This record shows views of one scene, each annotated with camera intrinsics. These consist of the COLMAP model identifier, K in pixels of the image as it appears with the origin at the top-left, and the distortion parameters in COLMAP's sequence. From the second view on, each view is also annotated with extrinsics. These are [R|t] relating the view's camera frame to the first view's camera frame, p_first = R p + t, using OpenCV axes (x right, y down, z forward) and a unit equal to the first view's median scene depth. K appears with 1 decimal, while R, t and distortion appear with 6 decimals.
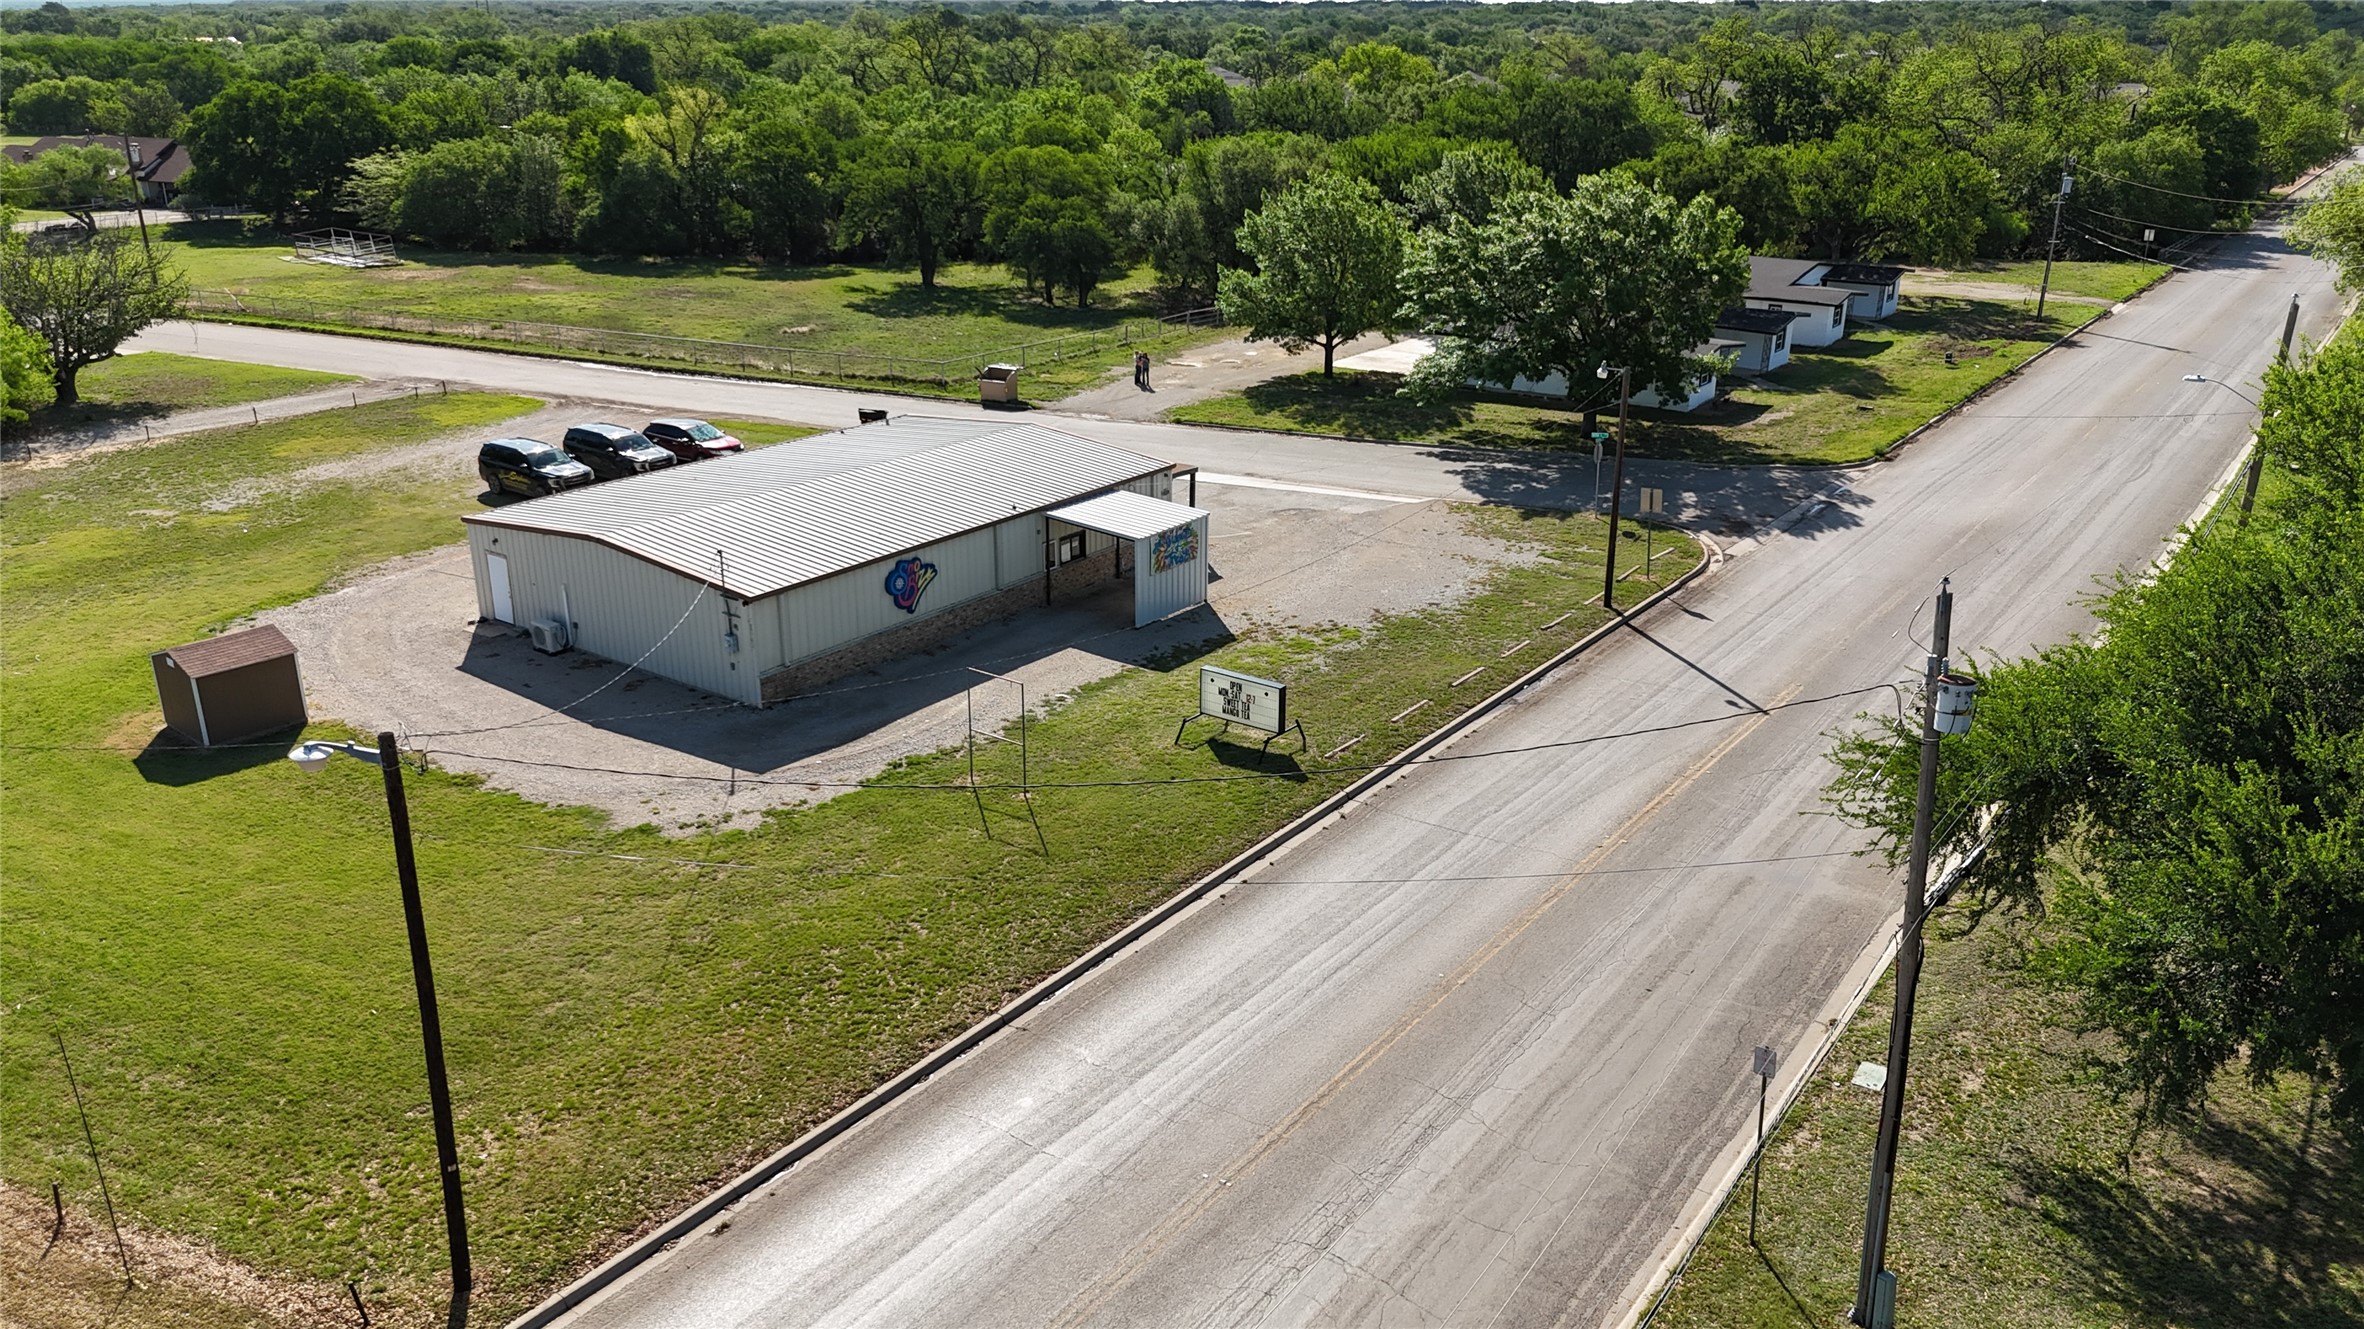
lens RADIAL K [[1742.2, 0, 1184.1], [0, 1742.2, 656.6], [0, 0, 1]] dist [0.063381, -0.061235]
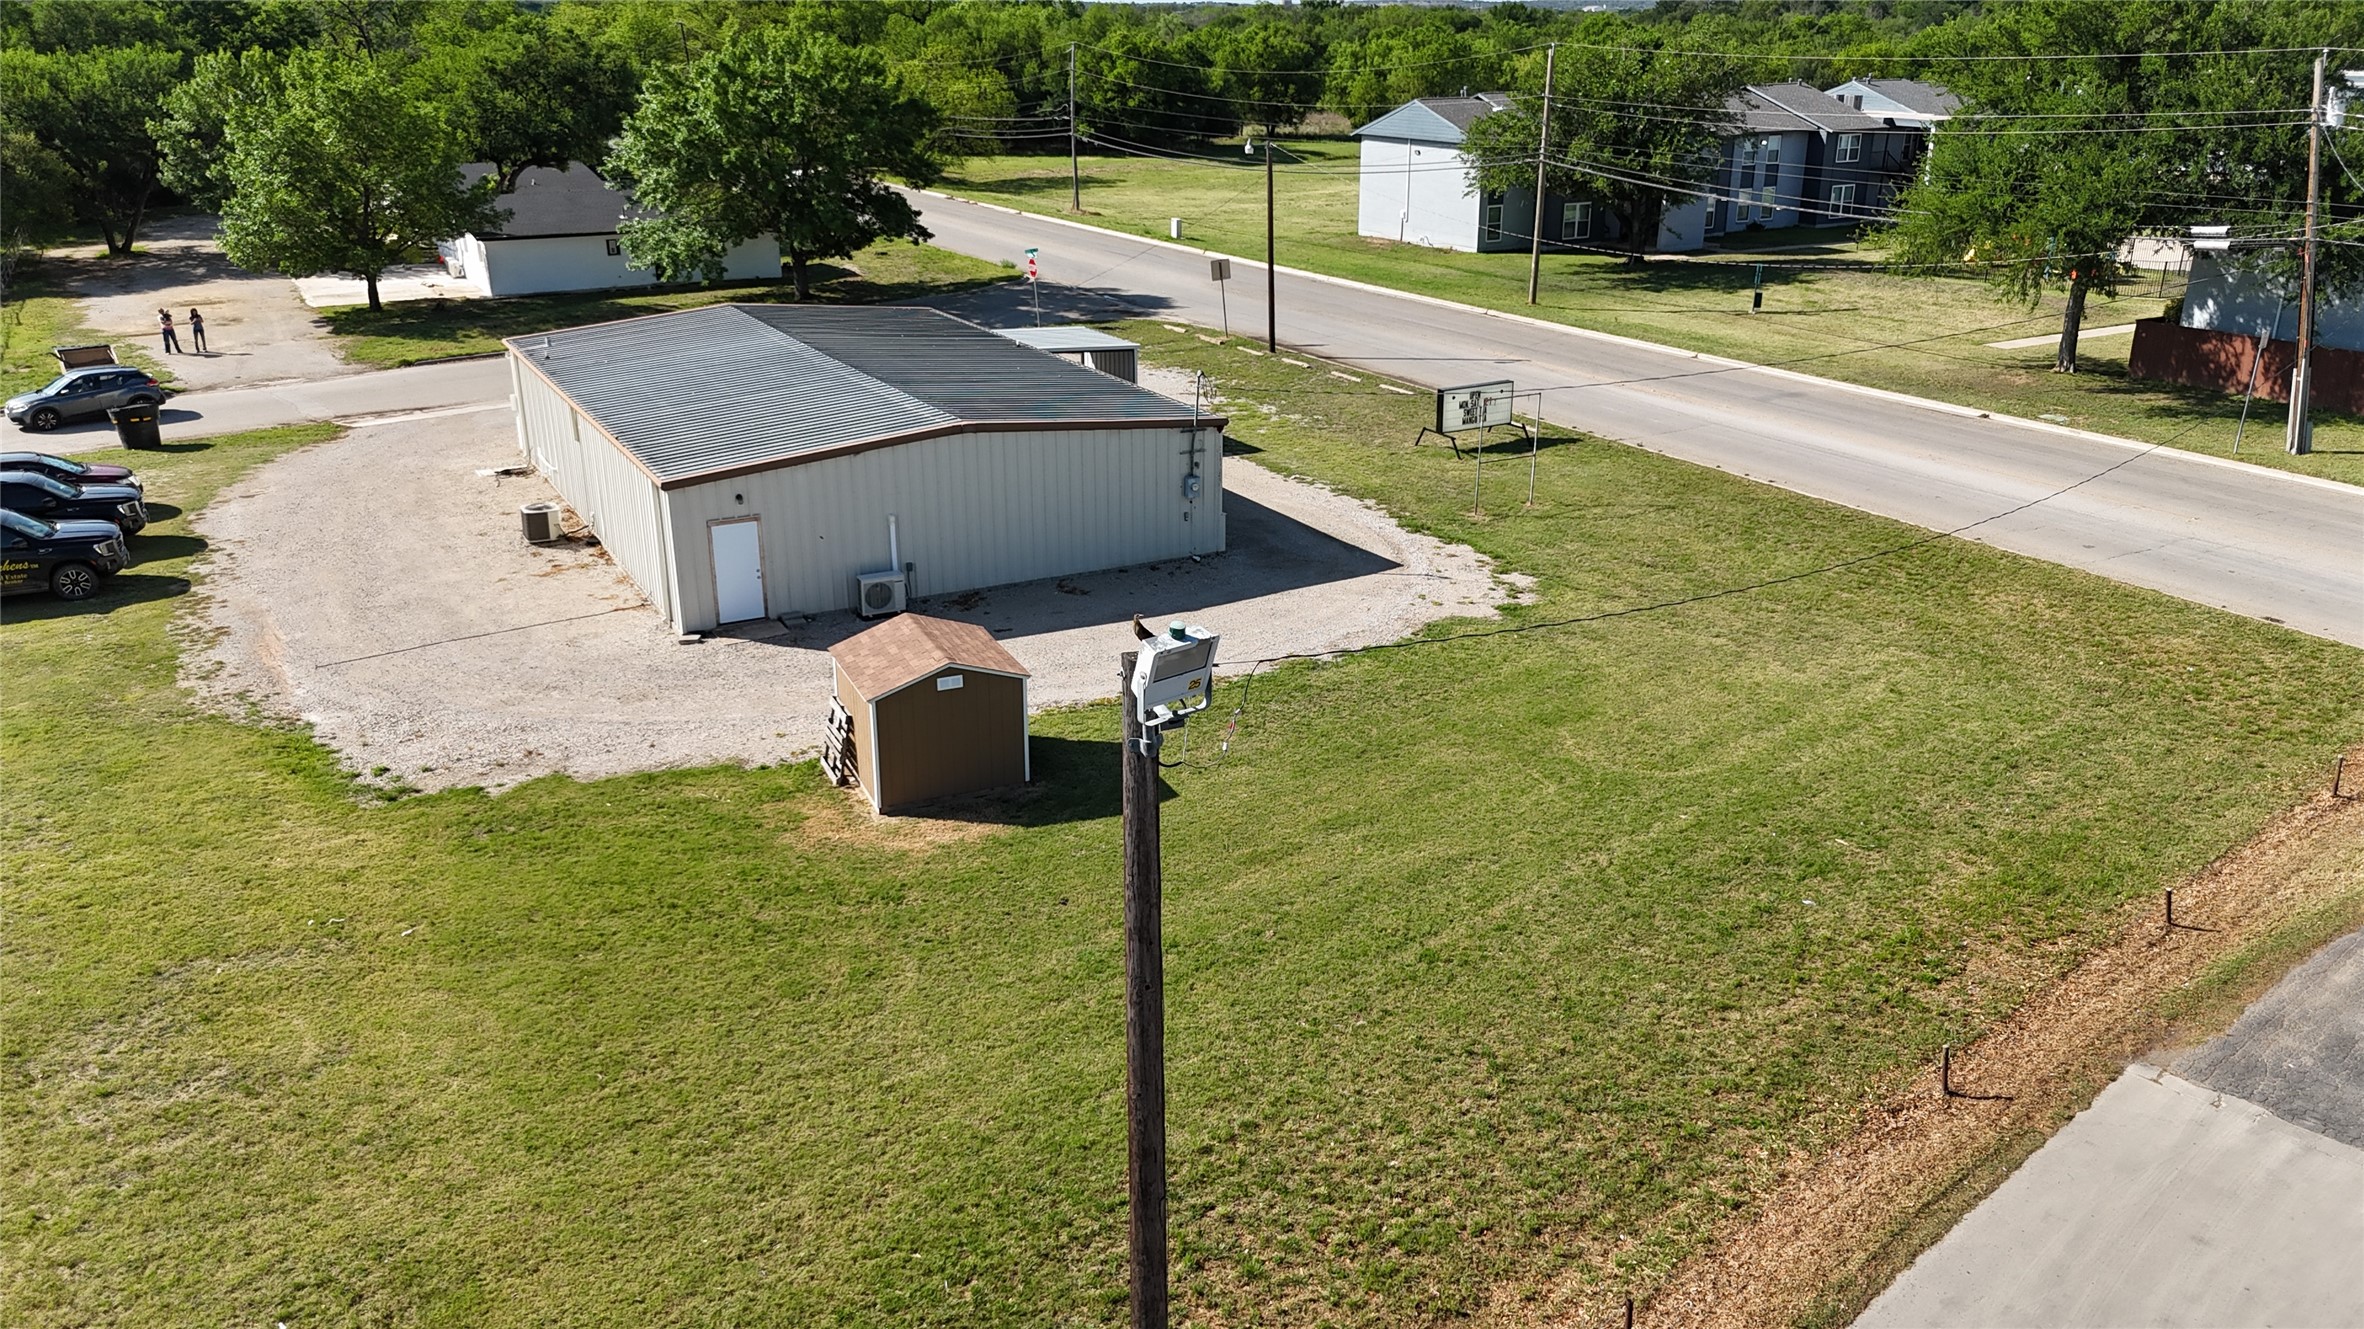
lens RADIAL K [[1742.2, 0, 1184.1], [0, 1742.2, 656.6], [0, 0, 1]] dist [0.063381, -0.061235]
pose [[0.428802, -0.313299, 0.847332, -0.576680], [0.312267, 0.931527, 0.186404, -0.051486], [-0.847714, 0.184663, 0.497274, 0.338193]]
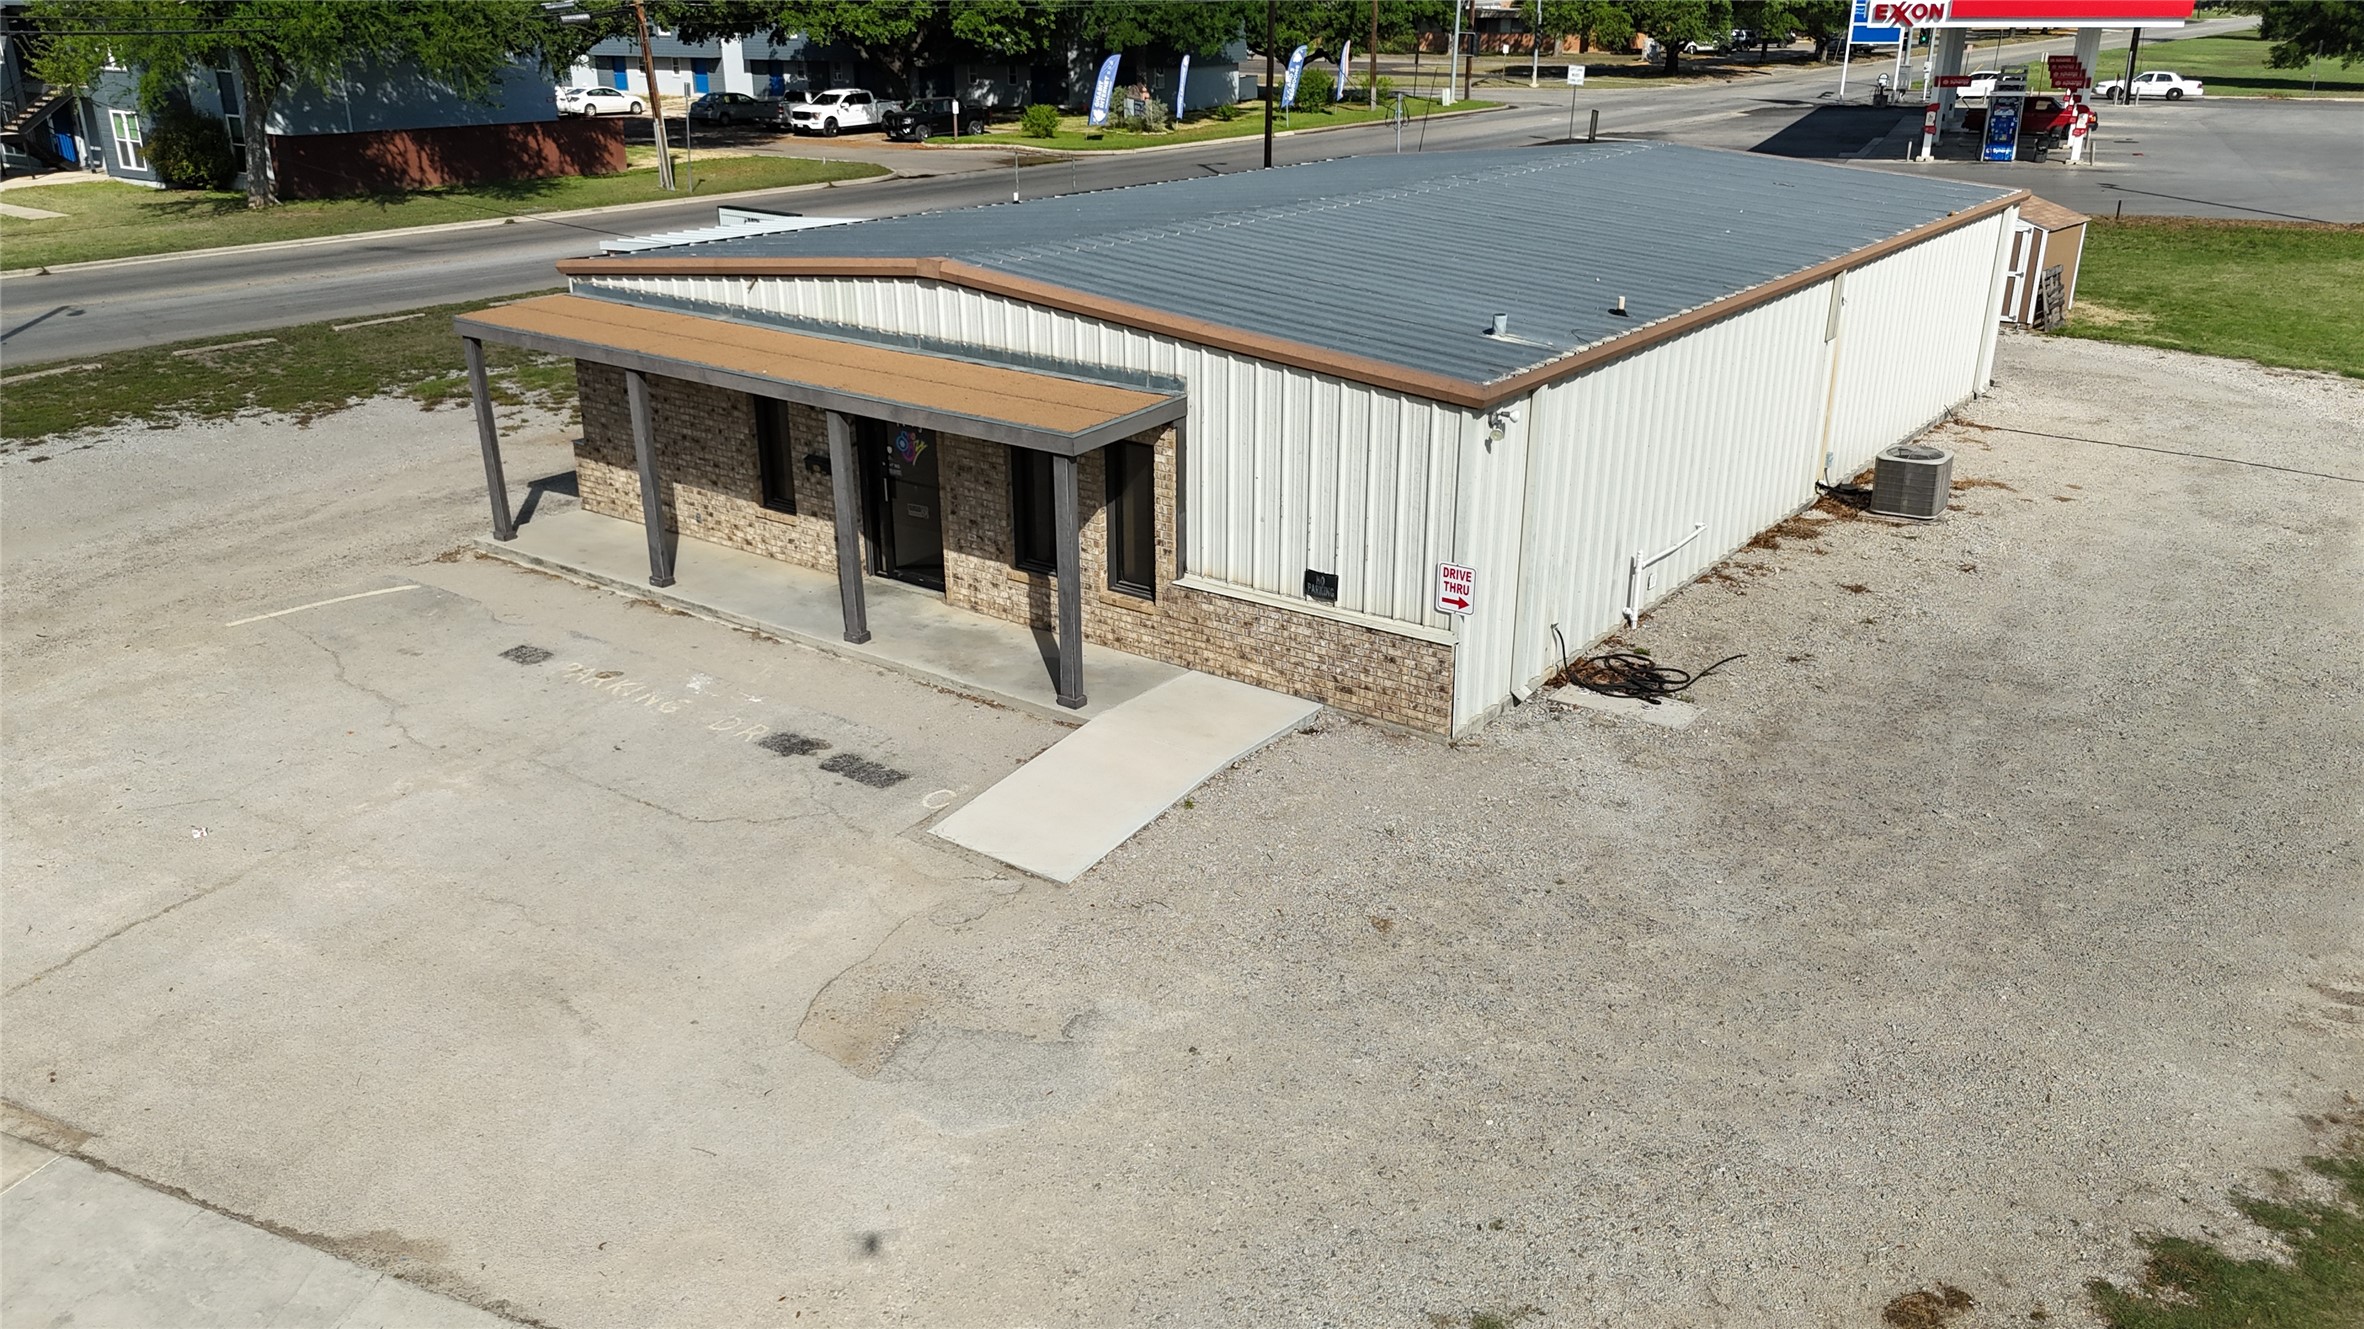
lens RADIAL K [[1762.7, 0, 1174.9], [0, 1762.7, 660.2], [0, 0, 1]] dist [0.007031, 0.041514]
pose [[-0.999767, -0.010874, 0.018651, -0.102721], [0.003892, 0.758953, 0.651134, -0.209313], [-0.021235, 0.651055, -0.758733, 0.972671]]
